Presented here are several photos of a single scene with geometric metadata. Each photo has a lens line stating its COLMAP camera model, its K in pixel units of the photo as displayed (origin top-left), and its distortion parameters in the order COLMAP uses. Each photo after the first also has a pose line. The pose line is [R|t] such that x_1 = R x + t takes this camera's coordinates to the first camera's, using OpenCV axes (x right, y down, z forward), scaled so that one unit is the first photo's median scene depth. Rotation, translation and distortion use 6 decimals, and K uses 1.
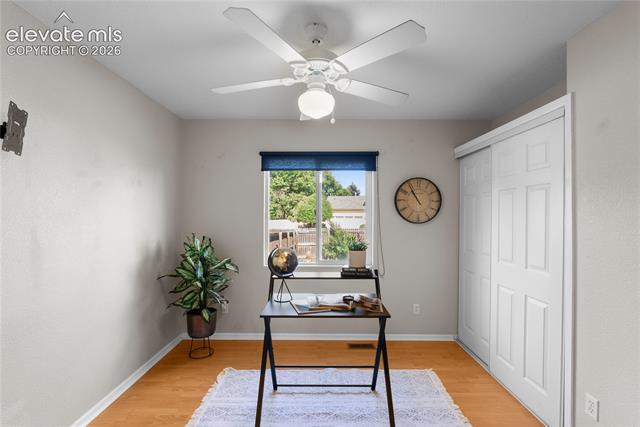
lens RADIAL K [[286.8, 0, 319.3], [0, 286.8, 217.3], [0, 0, 1]] dist [-0.001655, 0.000055]
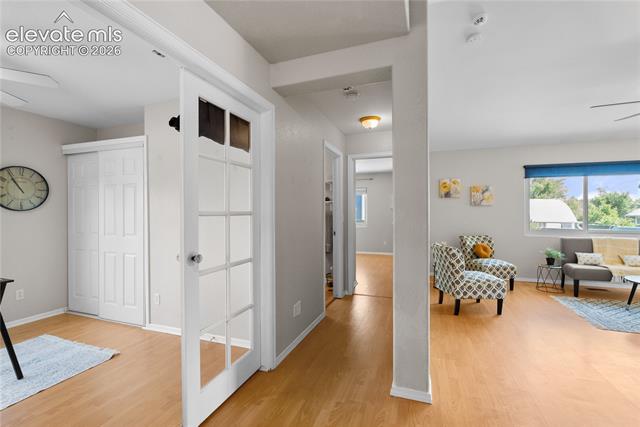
lens RADIAL K [[284.6, 0, 322.0], [0, 284.6, 212.4], [0, 0, 1]] dist [-0.005194, -0.000066]
pose [[0.339223, -0.007774, 0.940674, -0.308291], [0.011657, 0.999924, 0.004060, 0.043814], [-0.940634, 0.009588, 0.339288, -0.456459]]
